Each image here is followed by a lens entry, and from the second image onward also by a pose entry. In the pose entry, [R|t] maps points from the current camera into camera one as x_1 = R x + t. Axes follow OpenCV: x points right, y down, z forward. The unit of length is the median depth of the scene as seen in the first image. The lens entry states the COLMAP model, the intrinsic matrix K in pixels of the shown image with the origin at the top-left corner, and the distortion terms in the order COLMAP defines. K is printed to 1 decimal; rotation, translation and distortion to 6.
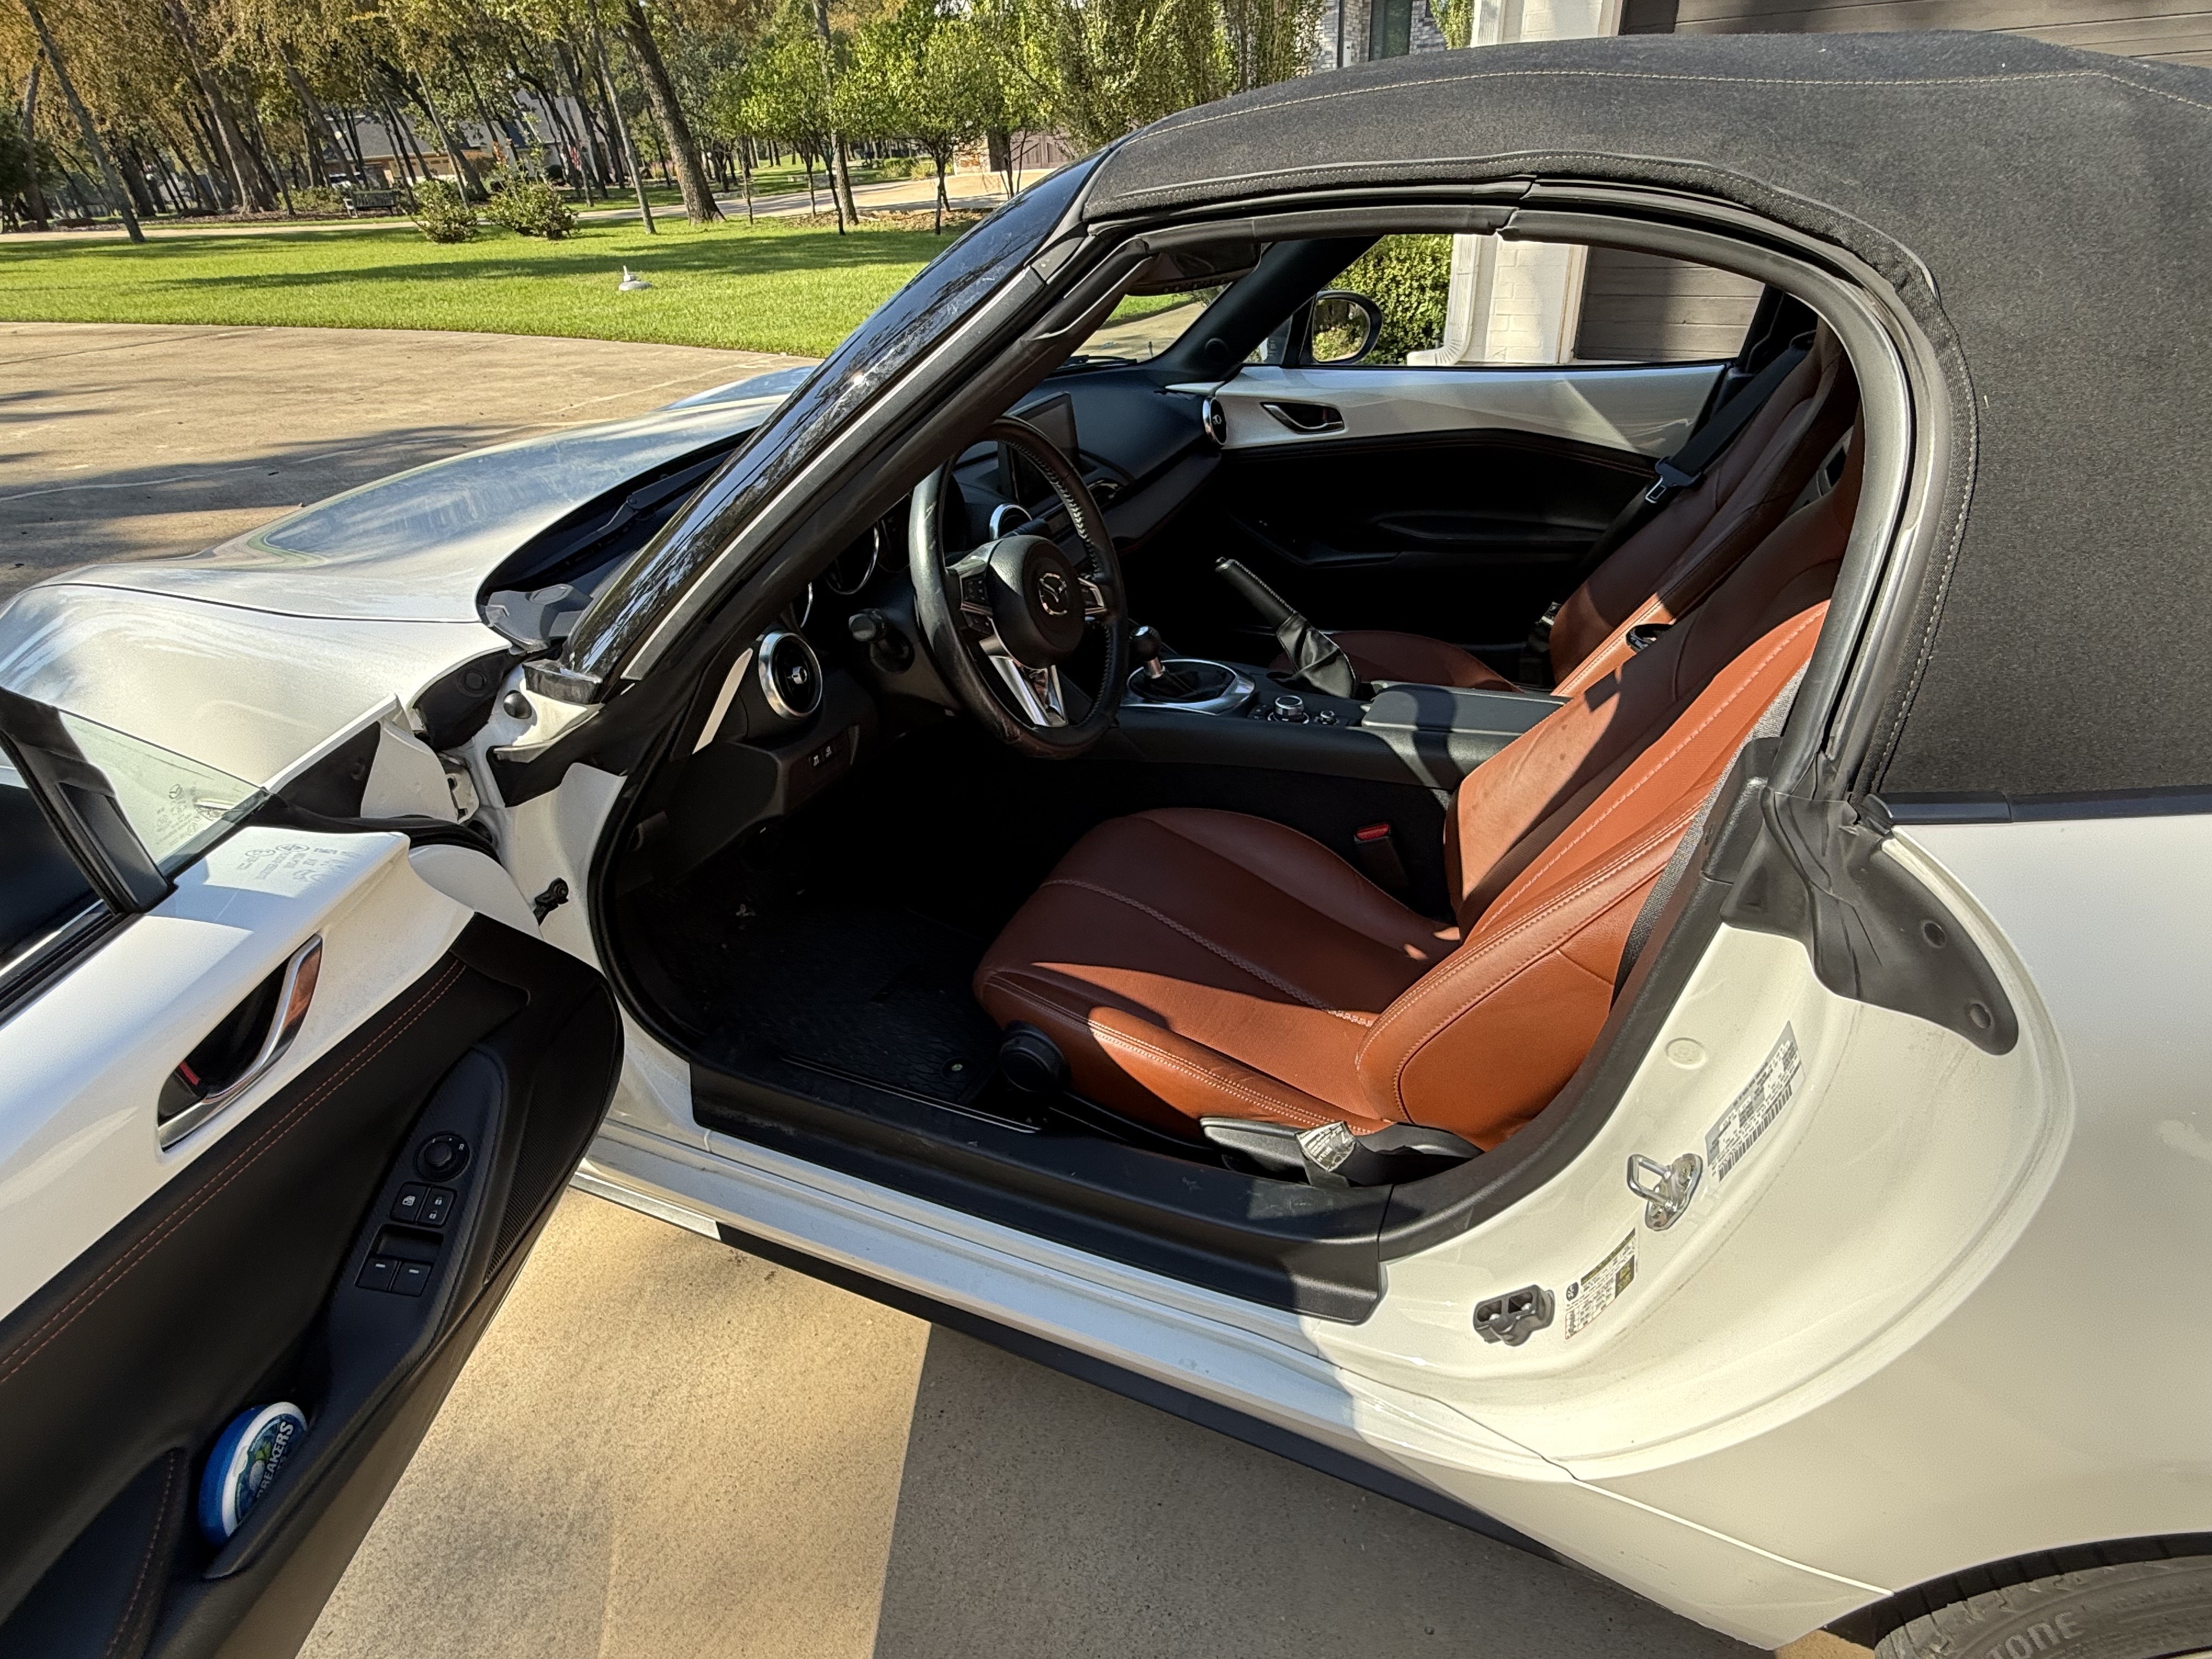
lens RADIAL K [[1162.0, 0, 1101.9], [0, 1162.0, 826.8], [0, 0, 1]] dist [0.000862, -0.000185]
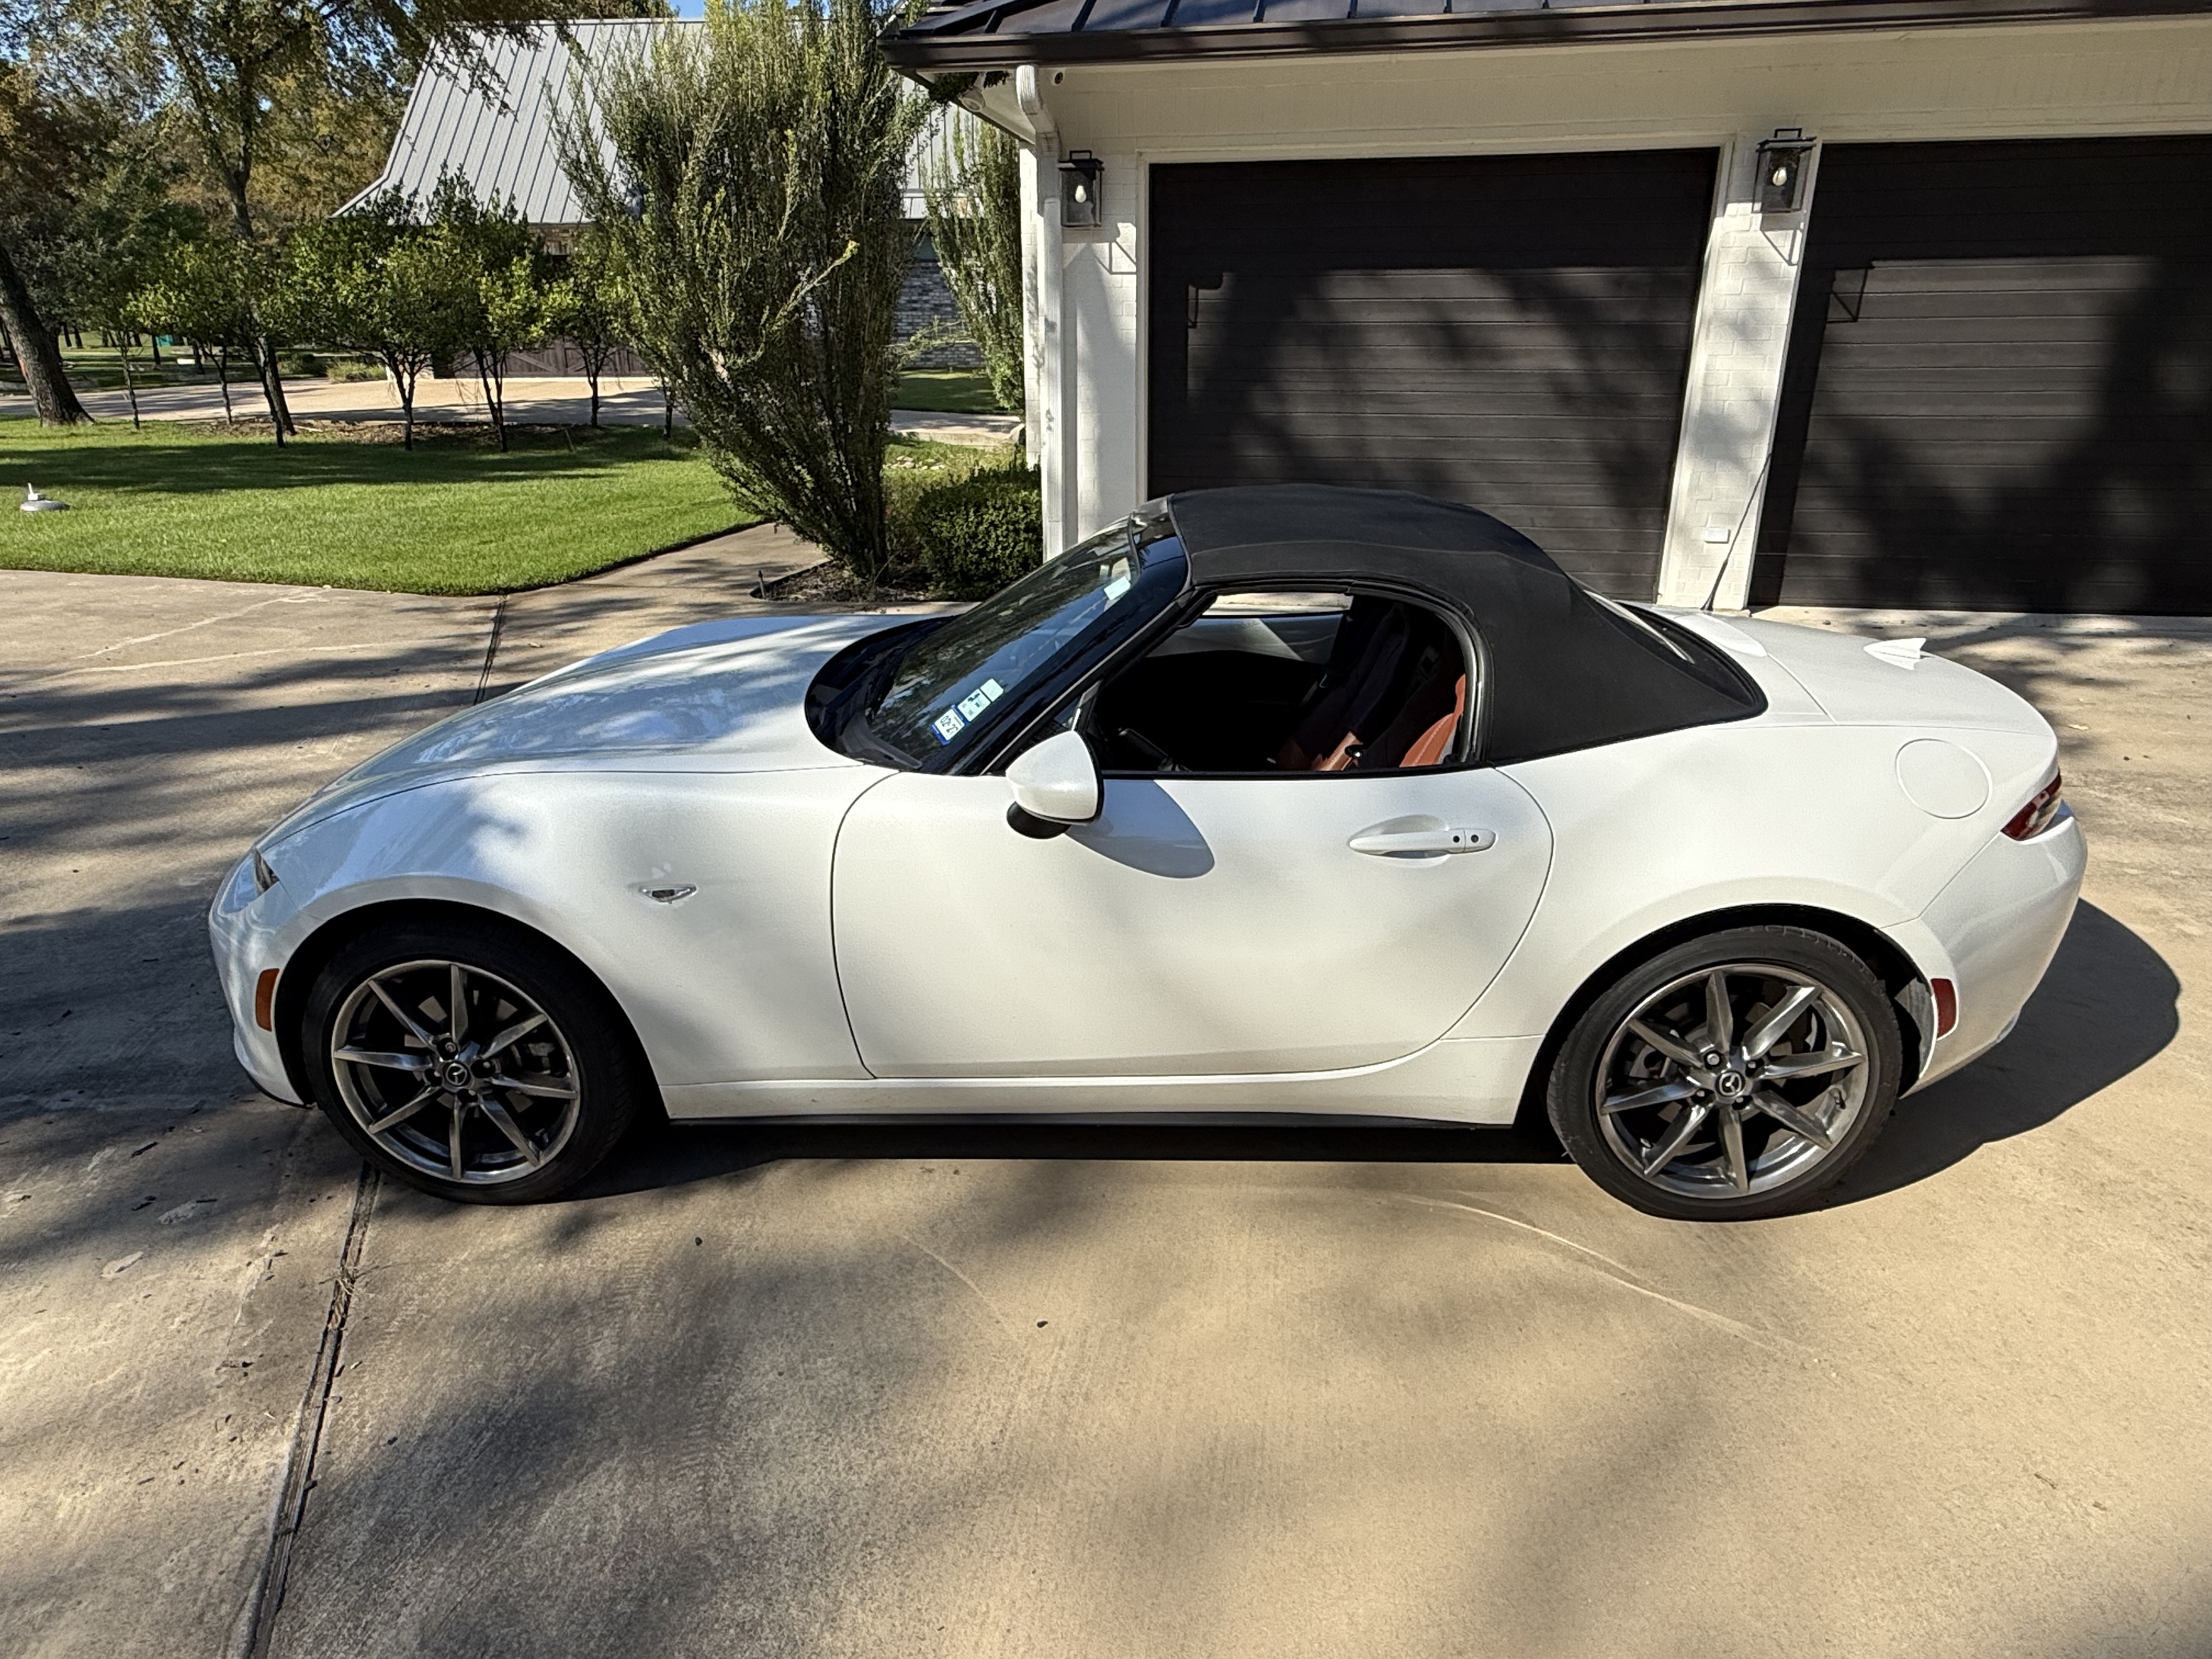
lens RADIAL K [[1333.8, 0, 1107.4], [0, 1333.8, 834.0], [0, 0, 1]] dist [0.002774, -0.002052]
pose [[0.924039, -0.080630, 0.373699, -0.077260], [0.149307, 0.975987, -0.158607, 0.027057], [-0.351937, 0.202355, 0.913889, -0.089245]]
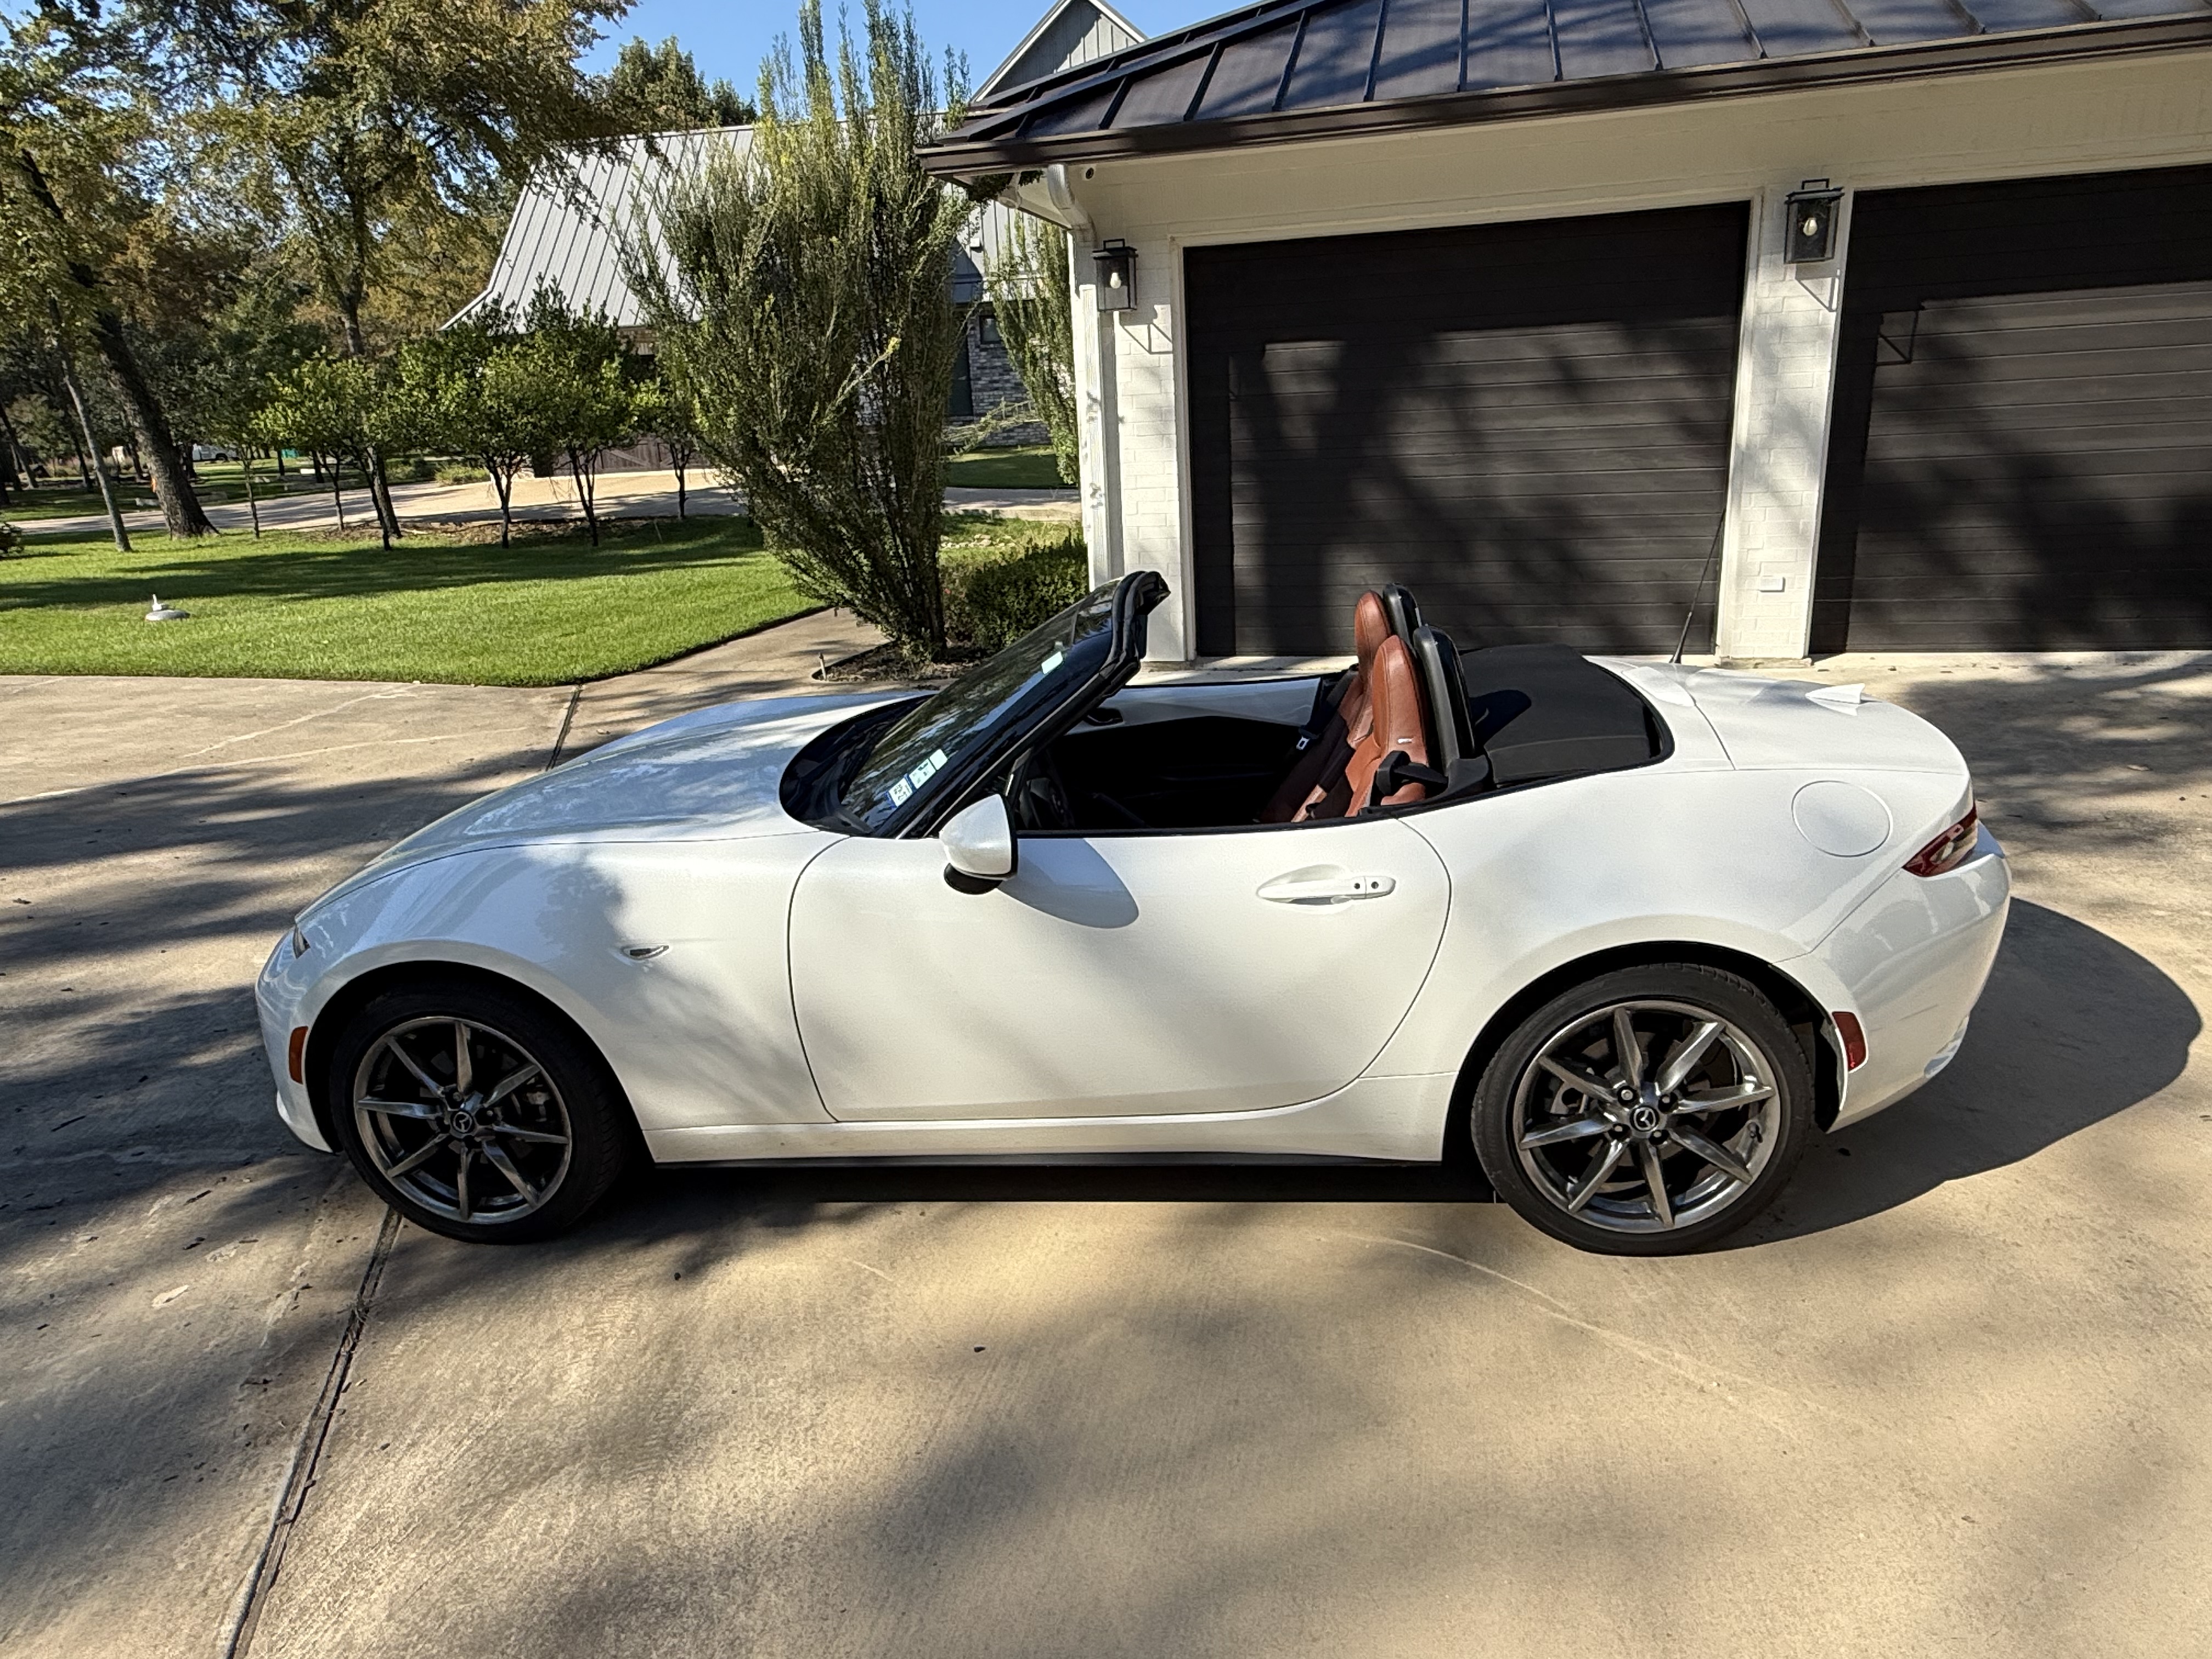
lens RADIAL K [[1373.6, 0, 1107.4], [0, 1373.6, 830.2], [0, 0, 1]] dist [0.000216, 0.000798]
pose [[0.947946, -0.082025, 0.307685, -0.062458], [0.156566, 0.961451, -0.226053, 0.036341], [-0.277282, 0.262459, 0.924246, -0.112845]]
